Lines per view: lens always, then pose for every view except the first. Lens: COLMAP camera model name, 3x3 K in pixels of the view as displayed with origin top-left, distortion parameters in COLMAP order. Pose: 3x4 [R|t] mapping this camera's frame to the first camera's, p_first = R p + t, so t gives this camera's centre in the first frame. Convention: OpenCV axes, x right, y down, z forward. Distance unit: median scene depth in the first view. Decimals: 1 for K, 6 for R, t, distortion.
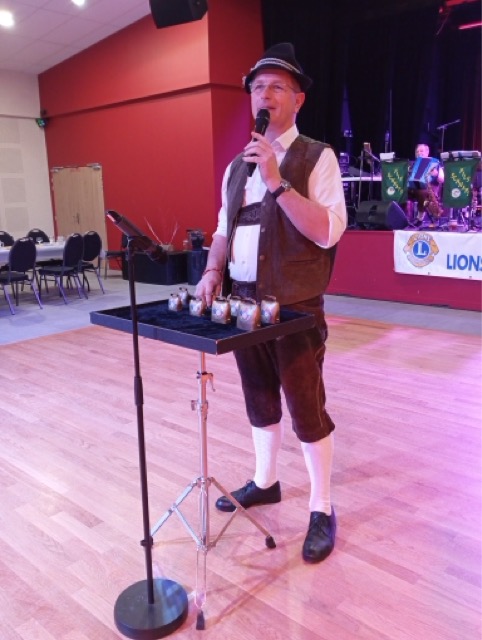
lens RADIAL K [[537.5, 0, 241.0], [0, 537.5, 320.0], [0, 0, 1]] dist [0.005117, -0.004053]
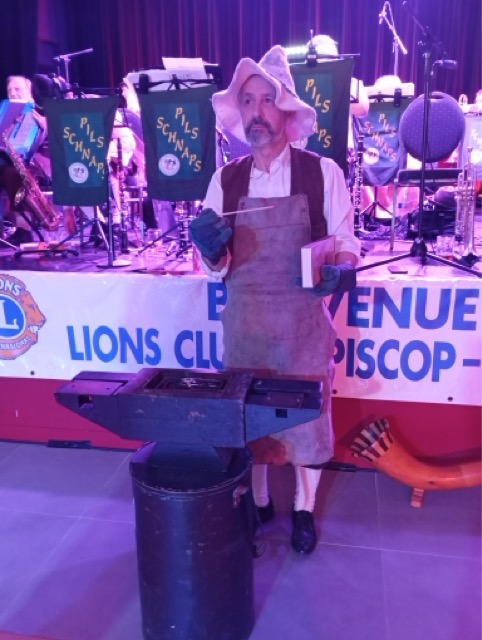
lens RADIAL K [[535.3, 0, 241.0], [0, 535.3, 320.0], [0, 0, 1]] dist [0.004548, 0.000564]
pose [[0.851086, -0.124794, 0.509980, 0.277688], [0.112917, 0.992118, 0.054332, -0.128009], [-0.512740, 0.011344, 0.858469, 0.563033]]
